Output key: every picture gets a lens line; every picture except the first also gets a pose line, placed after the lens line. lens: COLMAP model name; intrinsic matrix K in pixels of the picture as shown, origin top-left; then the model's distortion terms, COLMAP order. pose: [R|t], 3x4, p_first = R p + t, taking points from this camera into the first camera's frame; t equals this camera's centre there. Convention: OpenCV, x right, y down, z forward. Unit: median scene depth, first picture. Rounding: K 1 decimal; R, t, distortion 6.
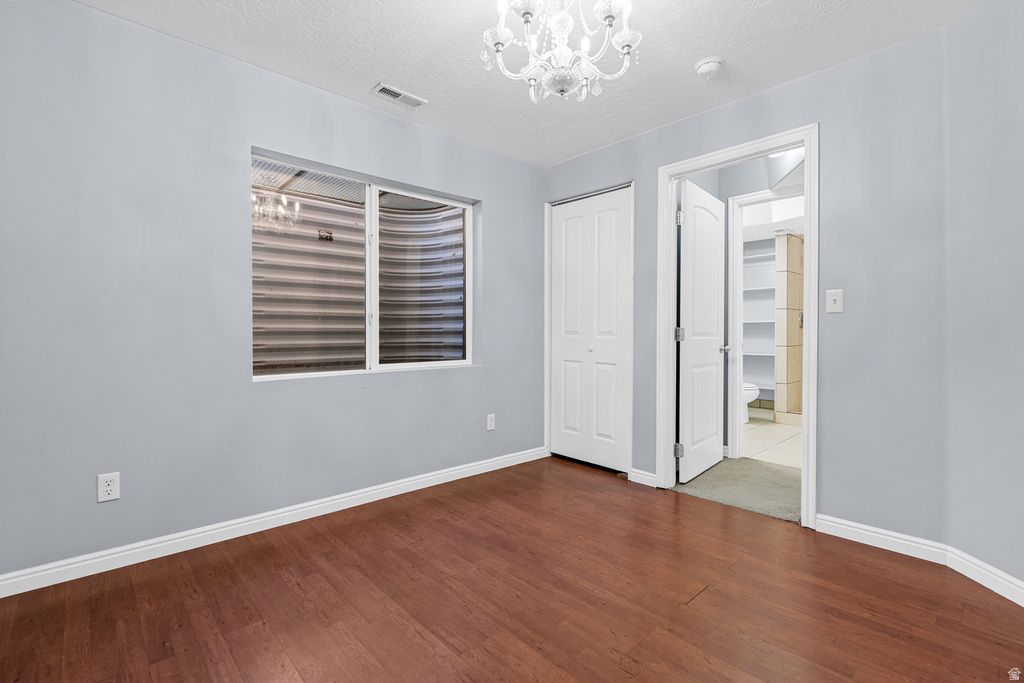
lens RADIAL K [[460.3, 0, 514.5], [0, 460.3, 342.5], [0, 0, 1]] dist [-0.004203, 0.000674]
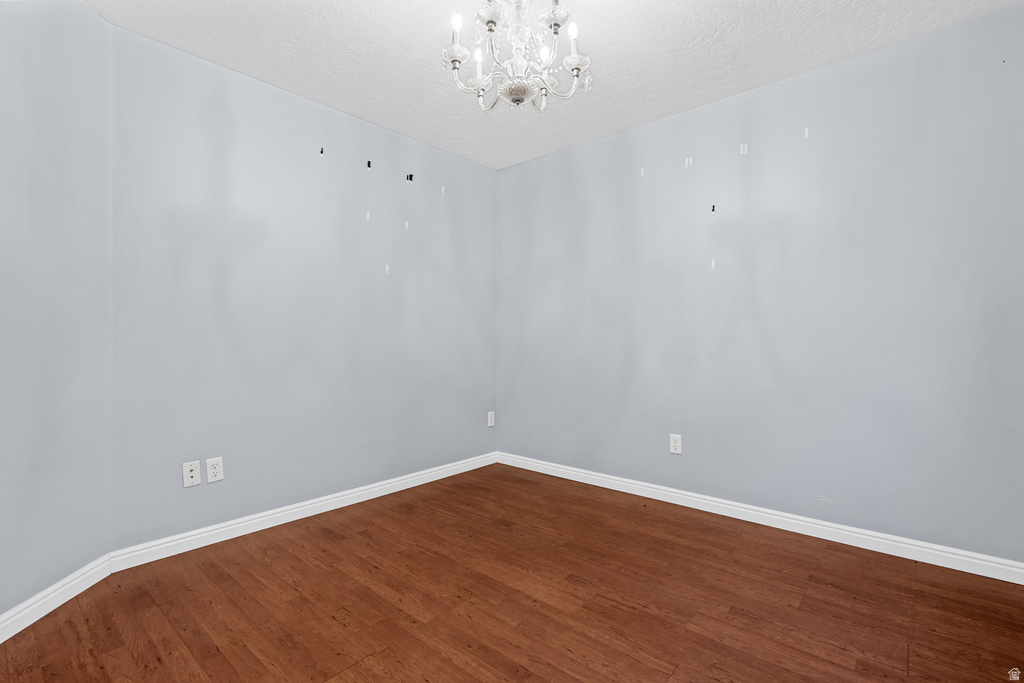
lens RADIAL K [[460.3, 0, 514.5], [0, 460.3, 342.5], [0, 0, 1]] dist [-0.004203, 0.000674]
pose [[-0.994249, 0.001684, -0.107078, 0.214372], [-0.001621, 0.999525, 0.030771, -0.039352], [0.107079, 0.030767, -0.993774, 1.966156]]
